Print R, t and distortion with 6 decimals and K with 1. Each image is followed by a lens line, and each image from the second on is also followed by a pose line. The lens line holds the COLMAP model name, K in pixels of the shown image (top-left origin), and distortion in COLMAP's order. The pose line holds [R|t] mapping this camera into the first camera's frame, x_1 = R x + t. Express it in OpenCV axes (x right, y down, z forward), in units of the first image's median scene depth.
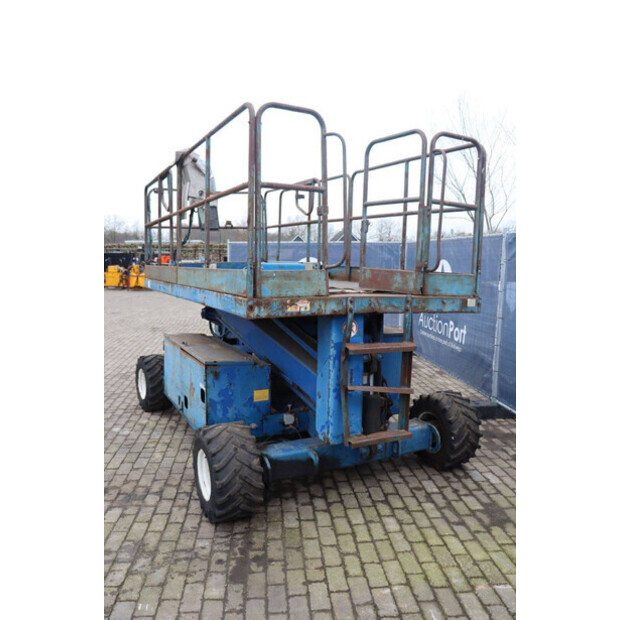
lens RADIAL K [[504.9, 0, 308.2], [0, 504.9, 309.3], [0, 0, 1]] dist [-0.152504, 0.099283]
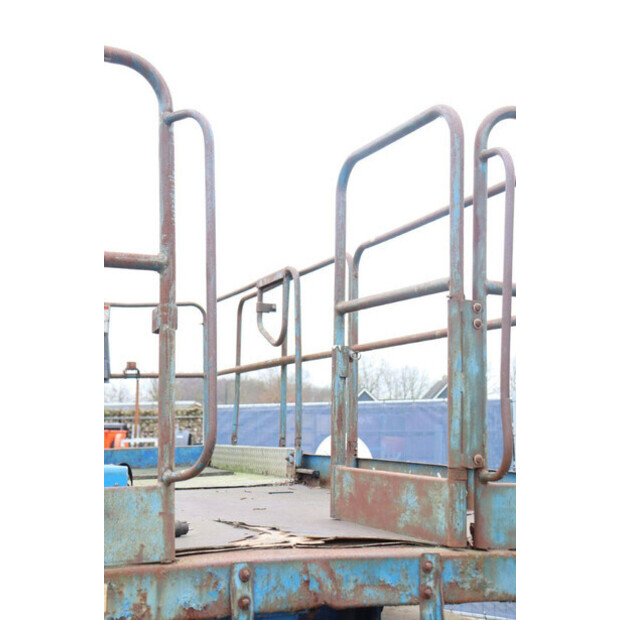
lens RADIAL K [[885.5, 0, 312.2], [0, 885.5, 311.9], [0, 0, 1]] dist [0.080175, 0.000000]
pose [[0.996439, -0.028074, -0.079504, 0.171375], [0.008876, 0.972627, -0.232203, -0.045971], [0.083847, 0.230671, 0.969413, 0.347366]]
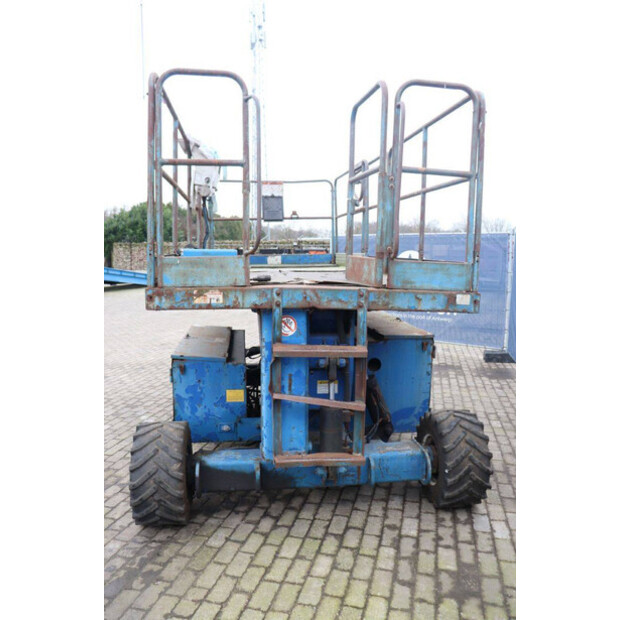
lens RADIAL K [[504.9, 0, 303.5], [0, 504.9, 308.3], [0, 0, 1]] dist [-0.152504, 0.099283]
pose [[0.940355, 0.029194, -0.338941, 0.381217], [-0.027833, 0.999573, 0.008875, 0.000298], [0.339056, 0.001089, 0.940766, 0.208671]]
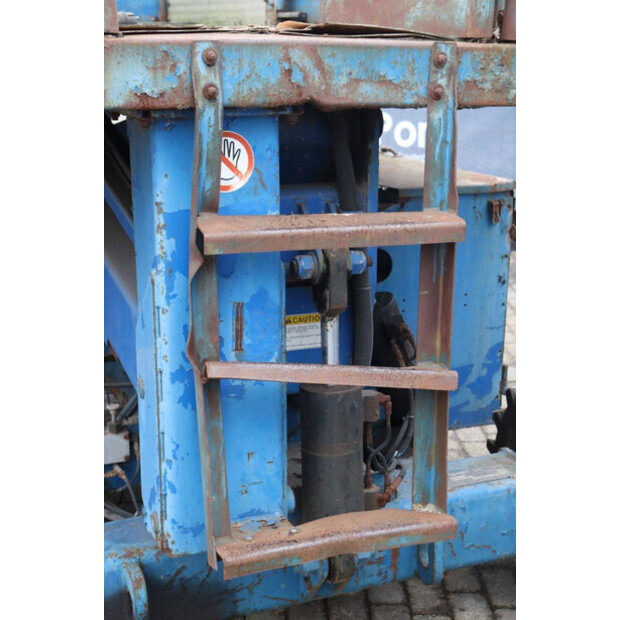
lens RADIAL K [[1082.7, 0, 310.8], [0, 1082.7, 306.0], [0, 0, 1]] dist [0.237727, 0.000000]
pose [[0.997220, 0.004505, -0.074380, 0.171412], [0.006326, 0.989449, 0.144741, 0.028491], [0.074247, -0.144809, 0.986670, 0.371208]]
